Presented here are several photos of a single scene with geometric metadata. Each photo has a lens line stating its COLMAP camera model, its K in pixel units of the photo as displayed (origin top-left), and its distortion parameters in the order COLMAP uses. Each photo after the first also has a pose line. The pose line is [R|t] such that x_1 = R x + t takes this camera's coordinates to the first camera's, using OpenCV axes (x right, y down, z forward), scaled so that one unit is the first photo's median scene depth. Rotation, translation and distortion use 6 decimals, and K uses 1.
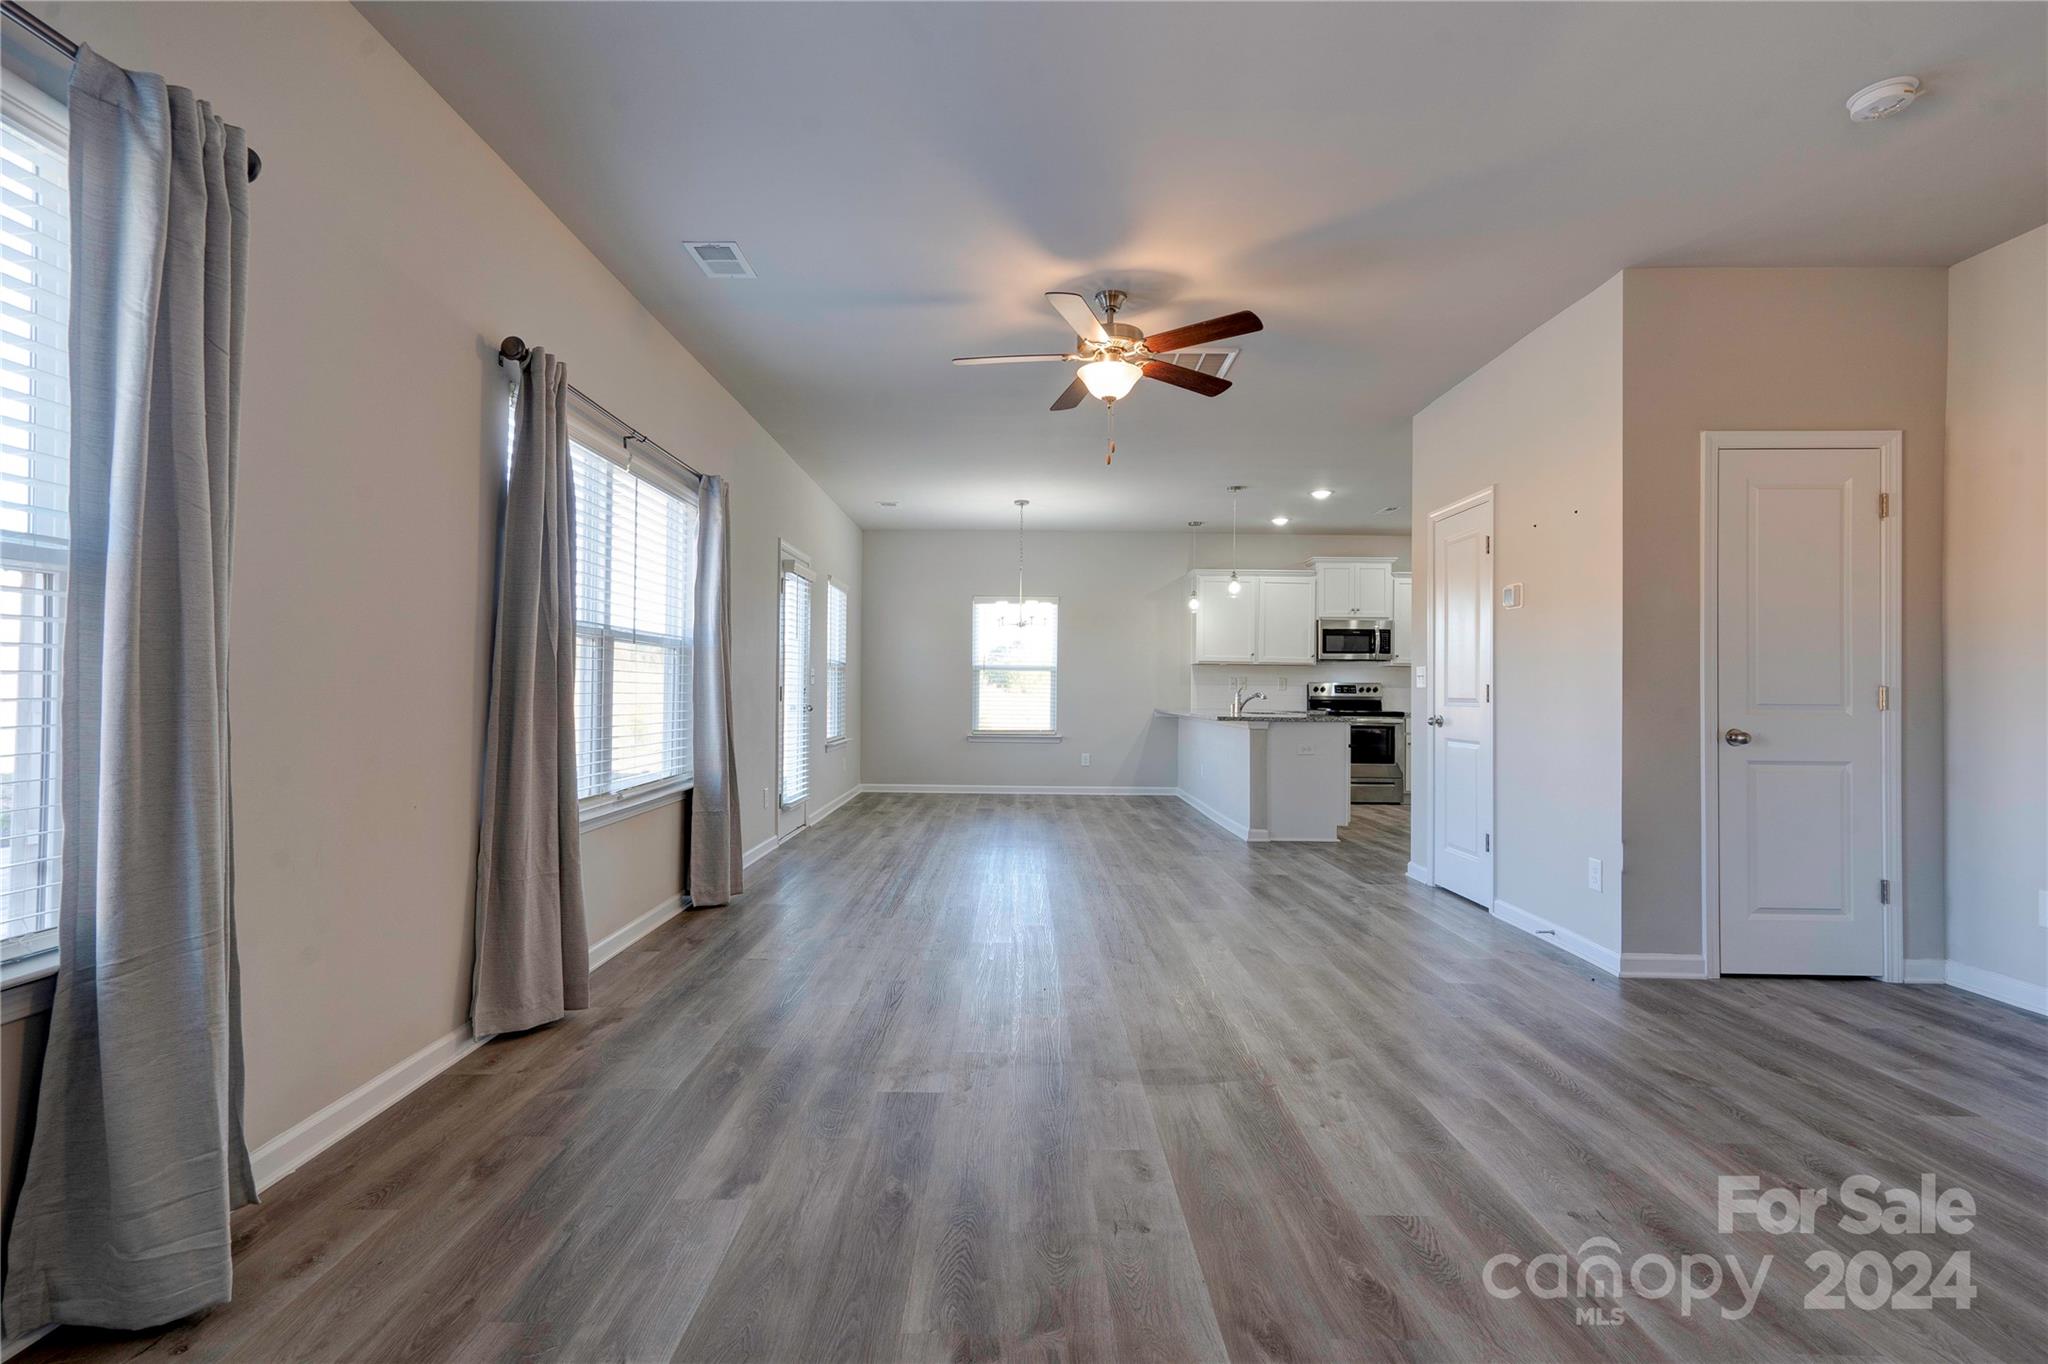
lens RADIAL K [[941.3, 0, 1013.9], [0, 941.3, 698.2], [0, 0, 1]] dist [-0.003315, 0.007257]
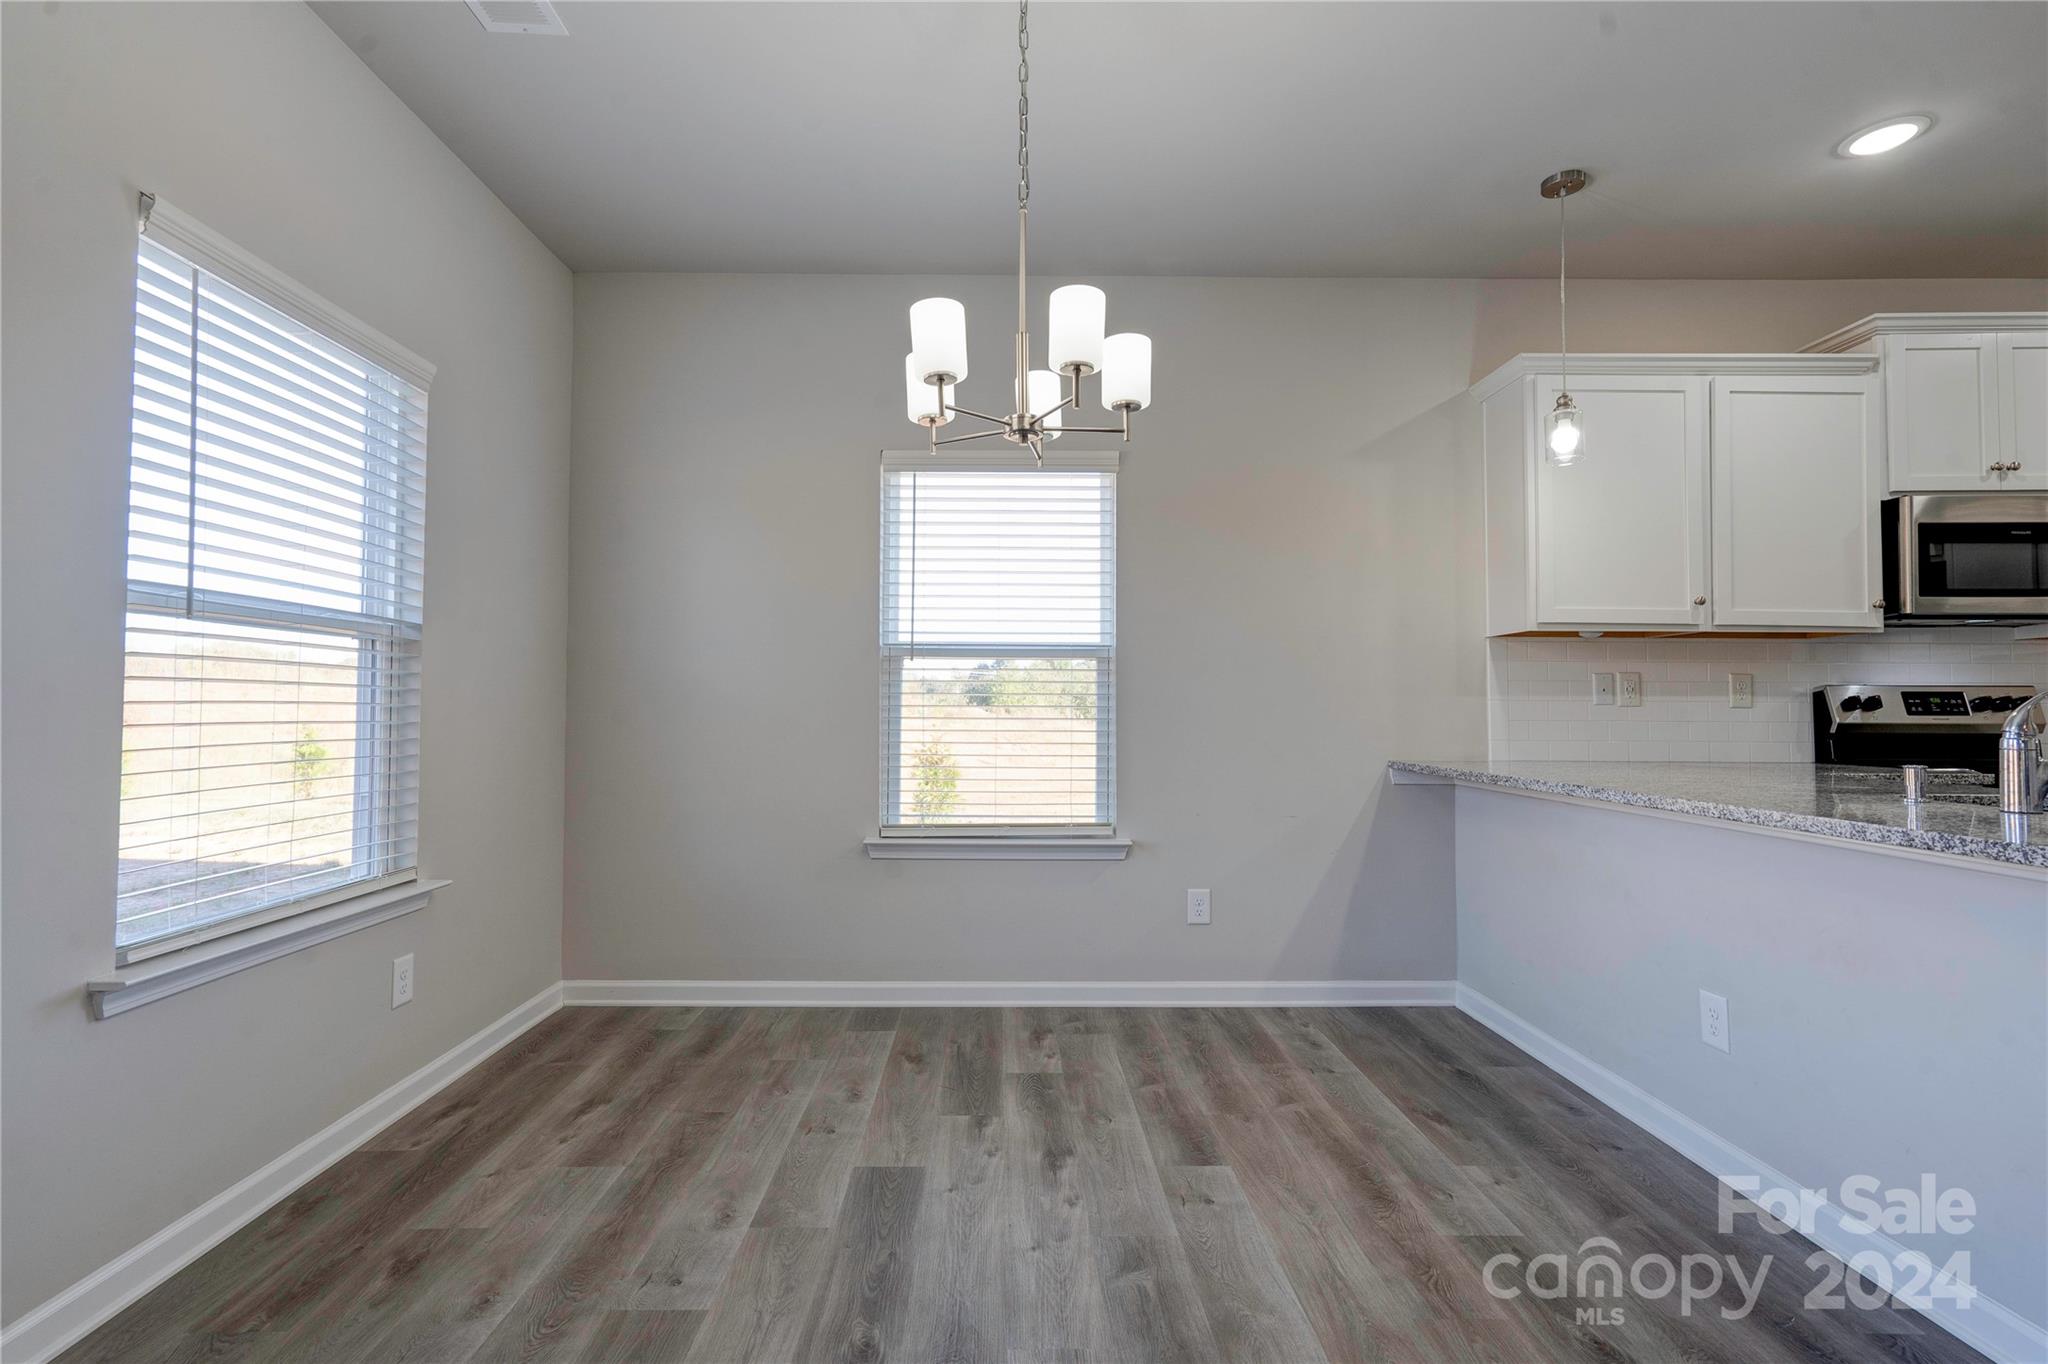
lens RADIAL K [[941.3, 0, 1008.0], [0, 941.3, 671.7], [0, 0, 1]] dist [-0.003315, 0.007257]
pose [[0.999969, -0.007827, -0.000721, 0.006158], [0.007782, 0.998753, -0.049312, -0.006744], [0.001106, 0.049305, 0.998783, 0.645075]]
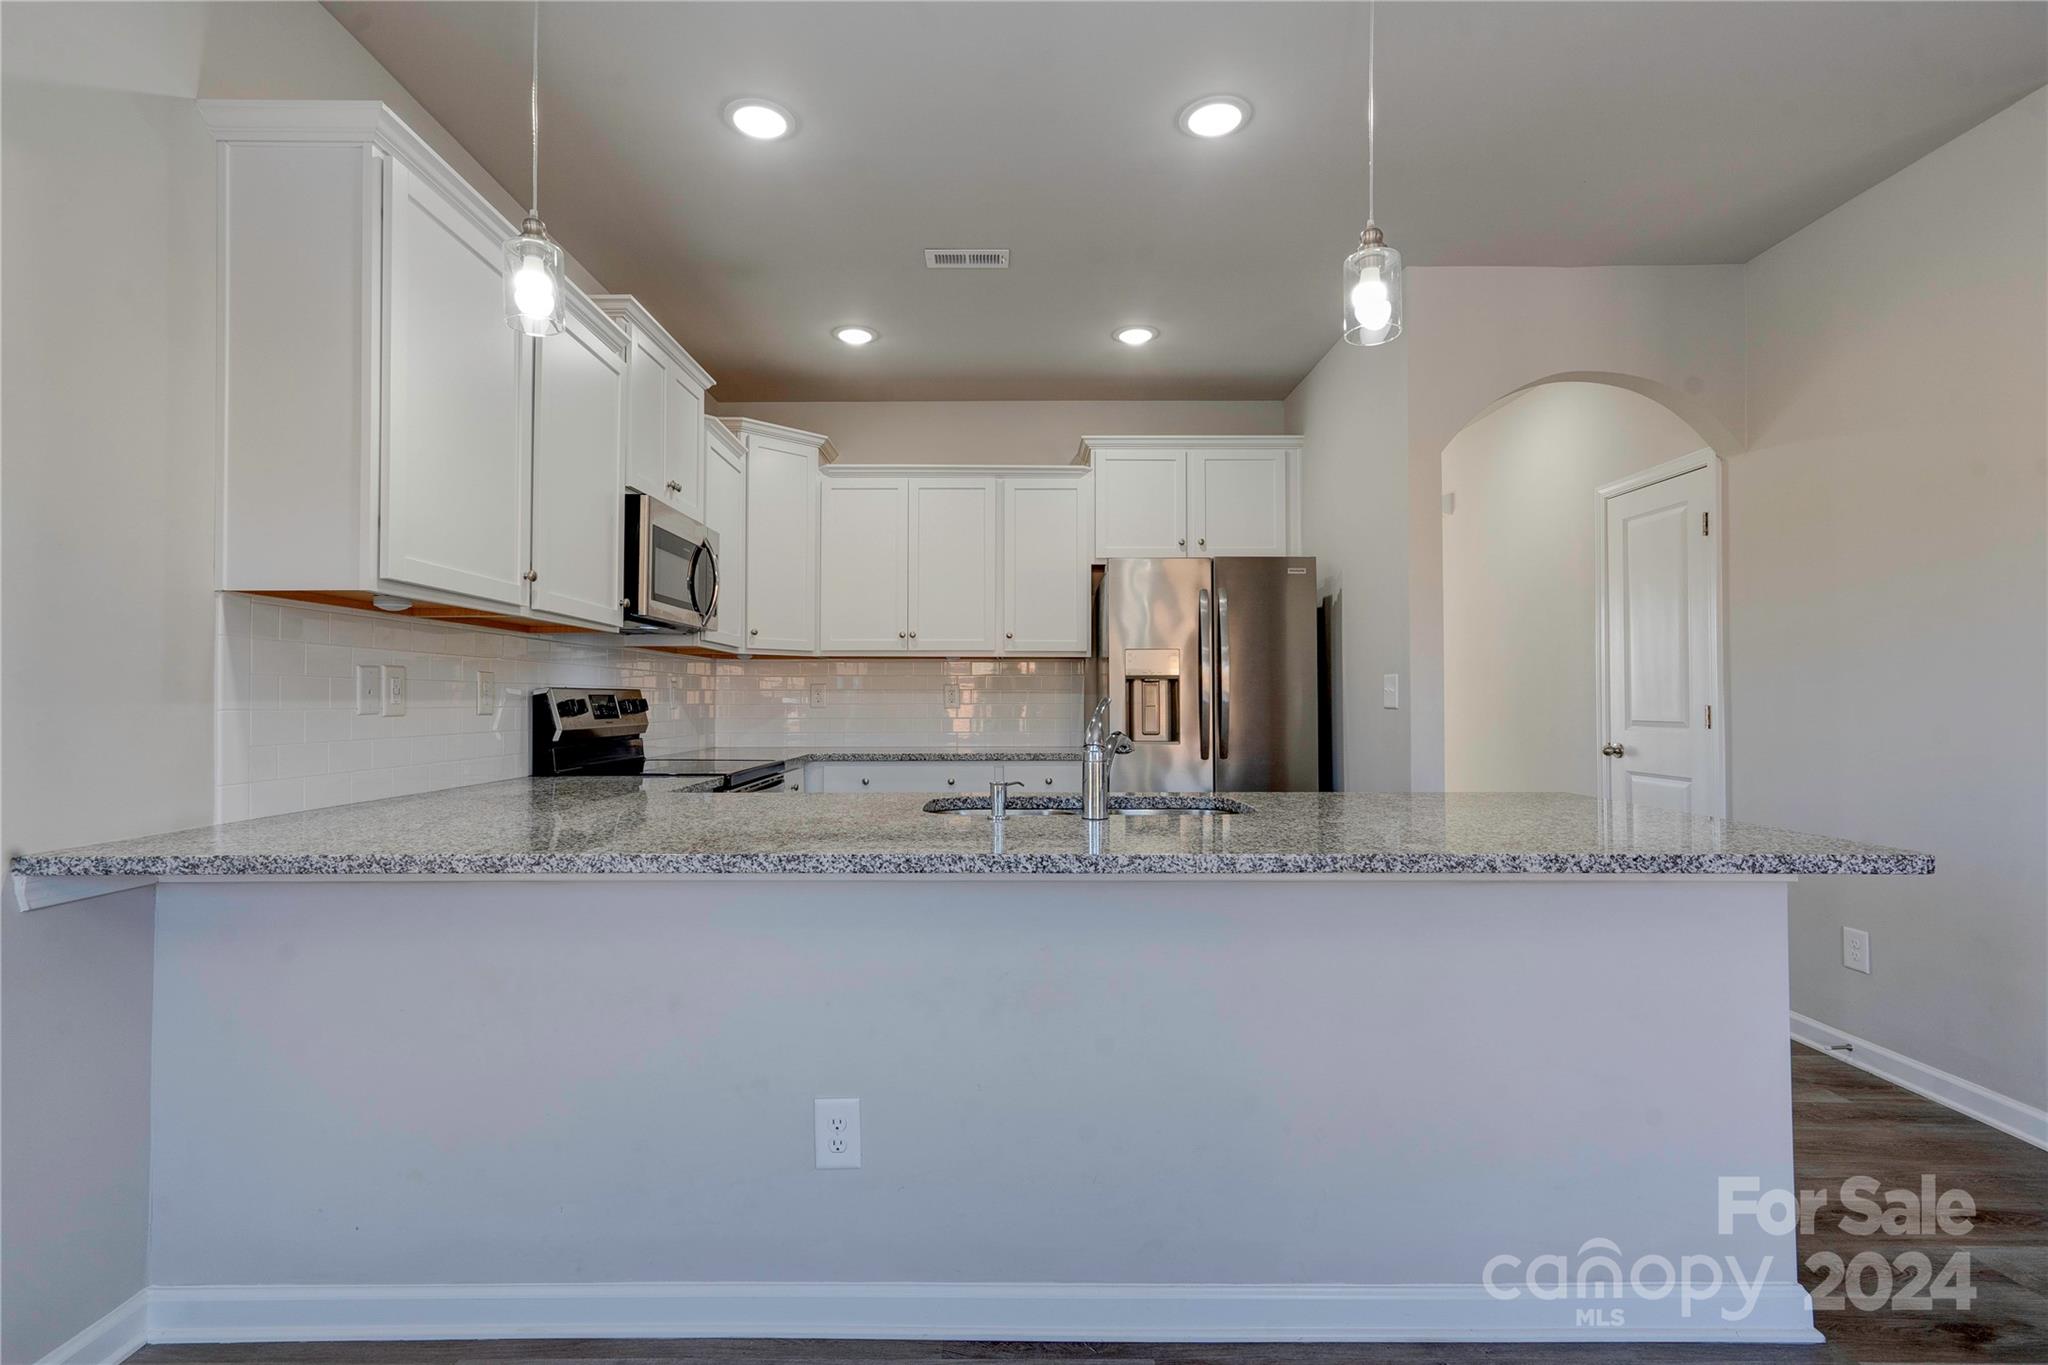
lens RADIAL K [[941.3, 0, 1032.2], [0, 941.3, 682.0], [0, 0, 1]] dist [-0.003315, 0.007257]
pose [[0.007715, 0.006378, 0.999950, 0.001018], [0.011342, 0.999915, -0.006465, -0.014722], [-0.999906, 0.011392, 0.007642, 0.838964]]
